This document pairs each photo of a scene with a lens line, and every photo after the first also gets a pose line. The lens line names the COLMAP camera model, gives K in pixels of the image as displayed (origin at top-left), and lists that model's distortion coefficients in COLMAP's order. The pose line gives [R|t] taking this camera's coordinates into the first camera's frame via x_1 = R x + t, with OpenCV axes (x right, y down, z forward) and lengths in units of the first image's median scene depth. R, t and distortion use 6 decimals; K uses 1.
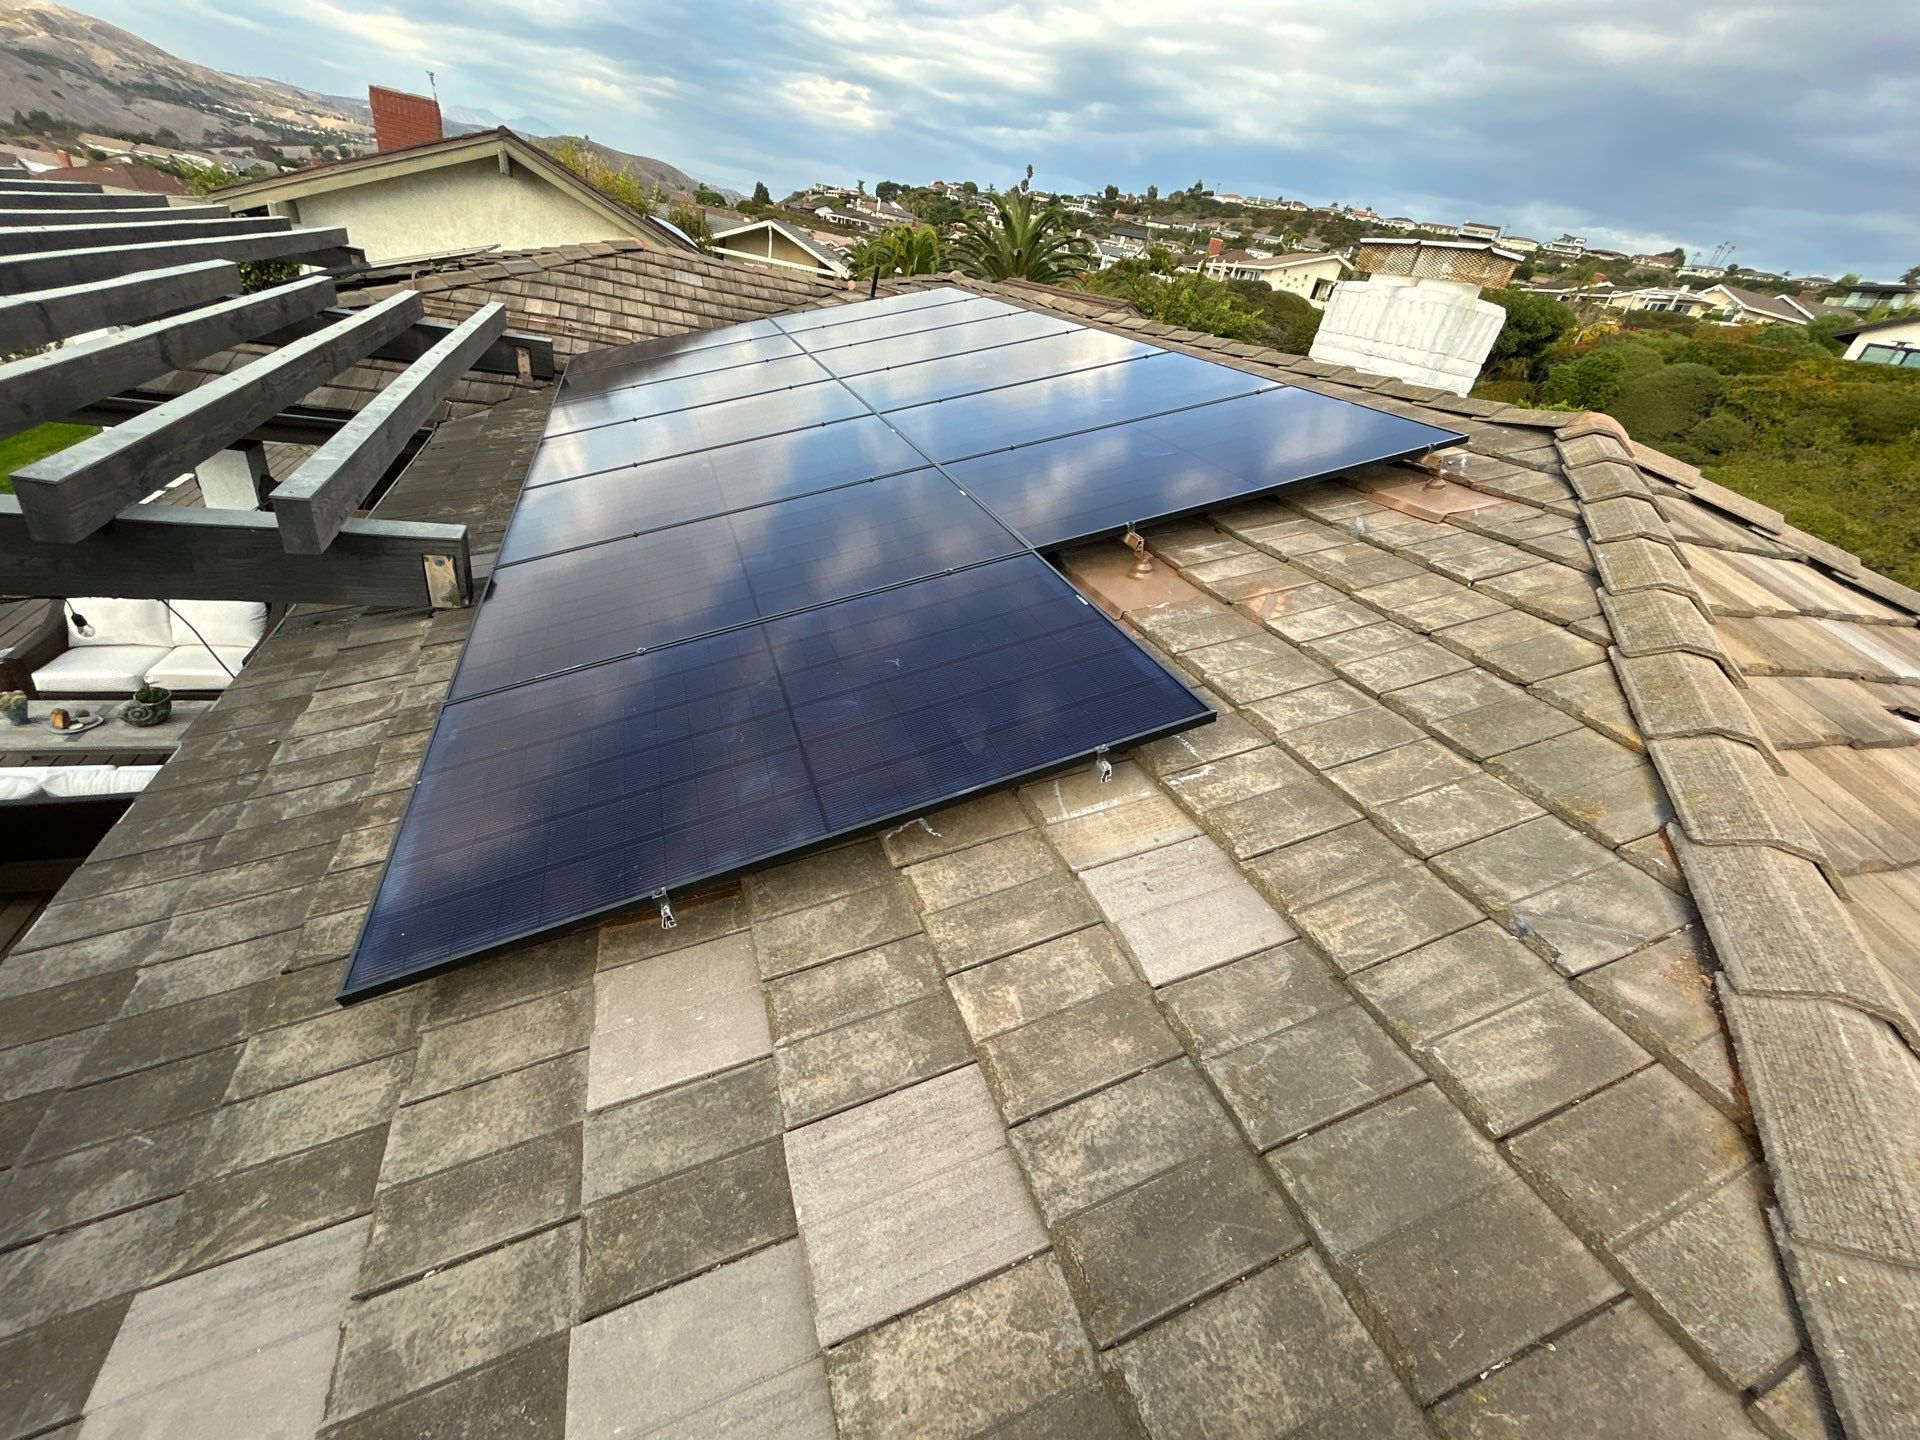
lens RADIAL K [[776.4, 0, 962.8], [0, 776.4, 710.4], [0, 0, 1]] dist [0.000149, 0.000121]
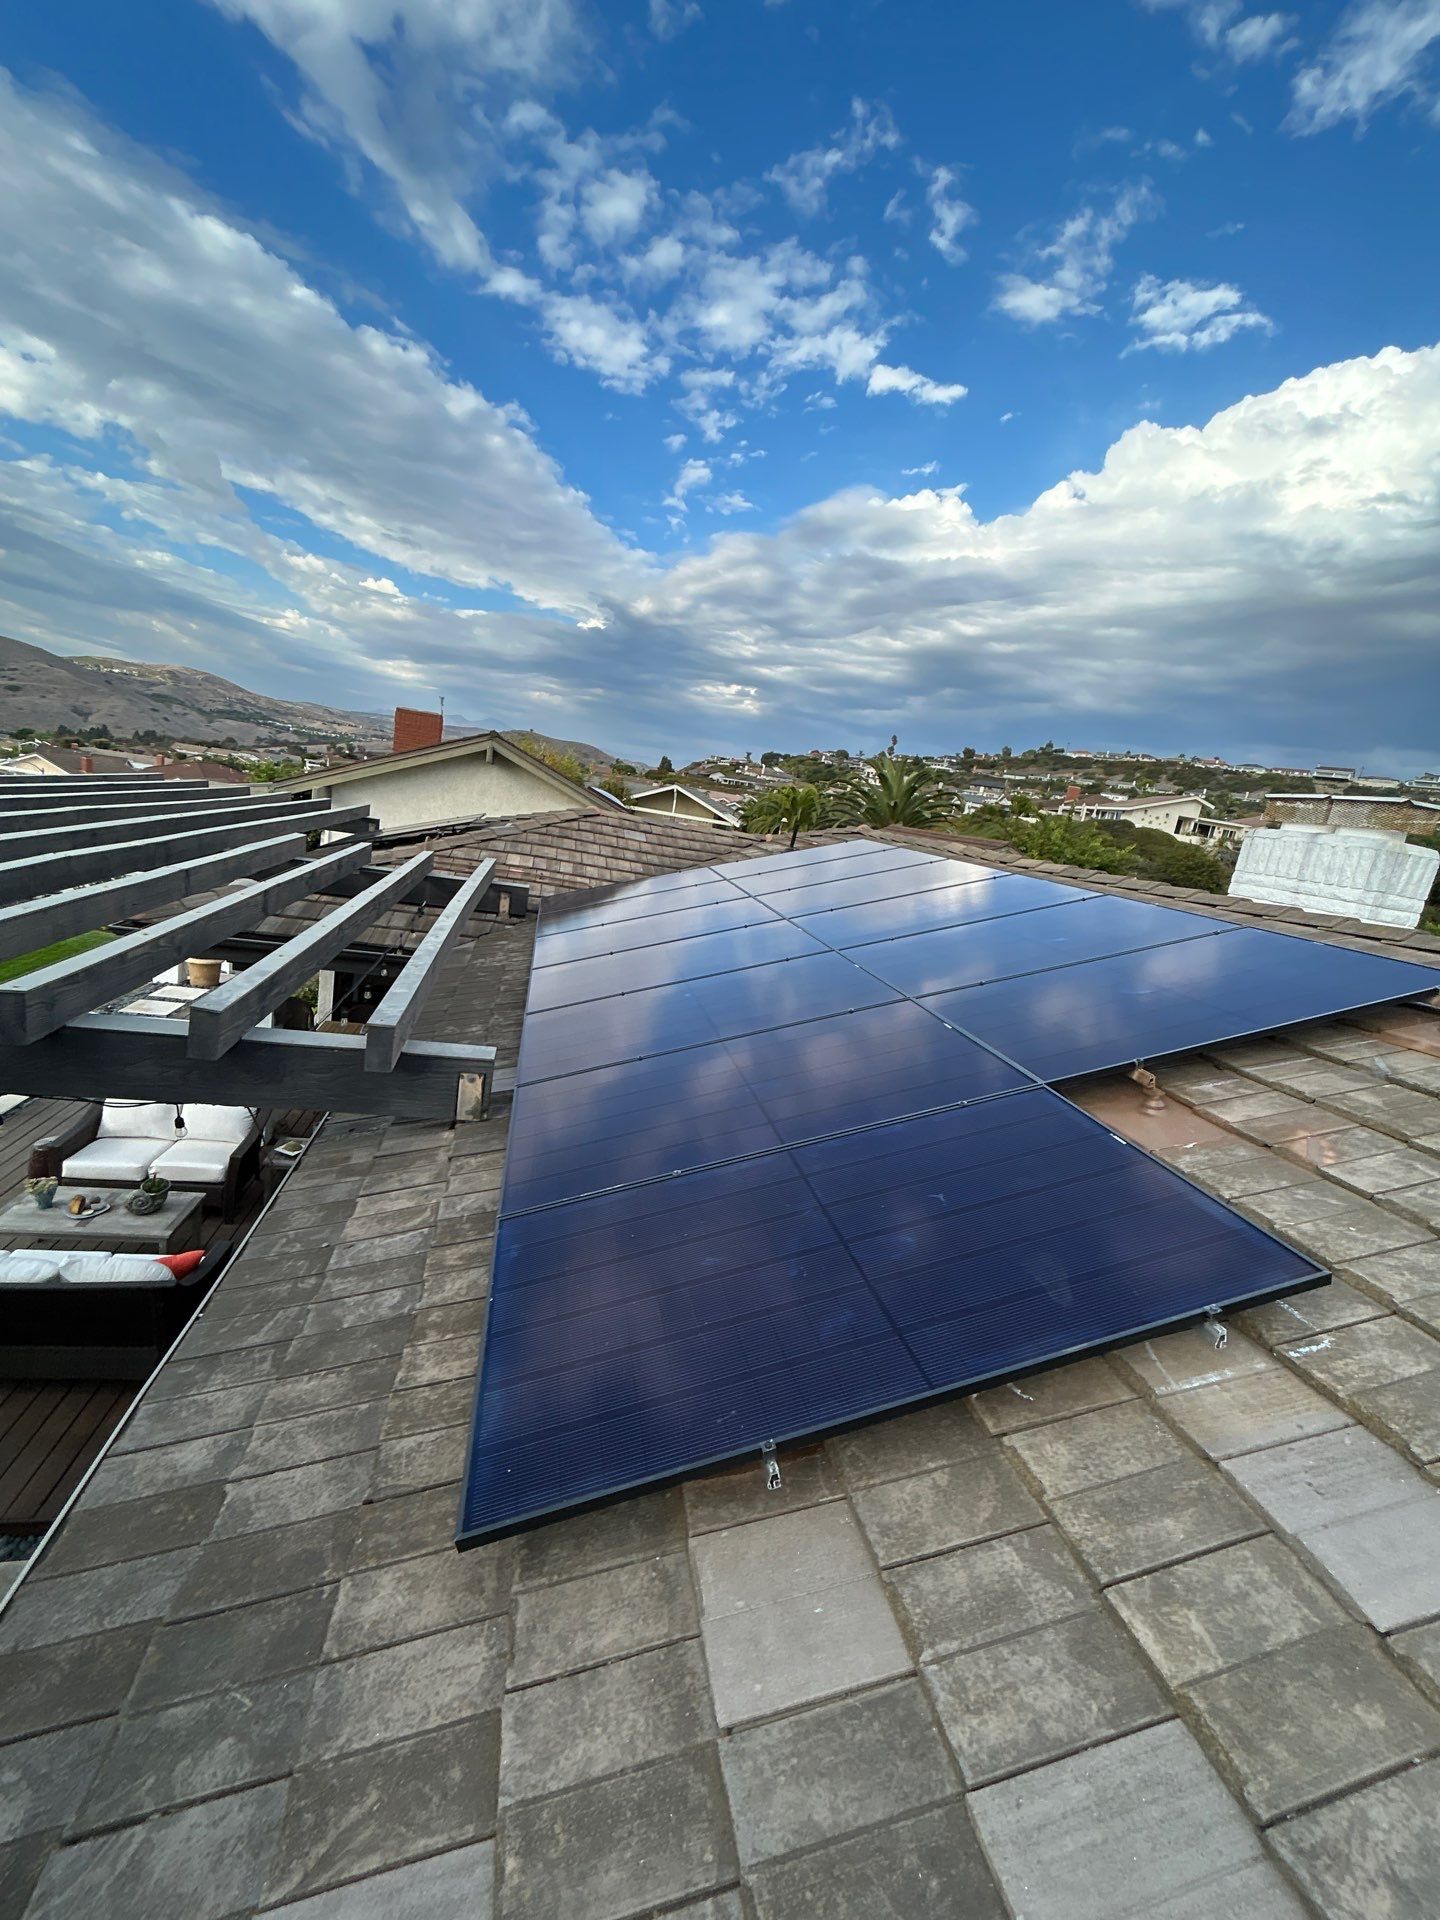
lens RADIAL K [[770.7, 0, 720.4], [0, 770.7, 943.9], [0, 0, 1]] dist [0.002026, -0.000414]
pose [[0.989811, -0.001278, -0.142385, -0.224003], [-0.047966, 0.938524, -0.341865, -0.014644], [0.134069, 0.345211, 0.928900, -0.083479]]
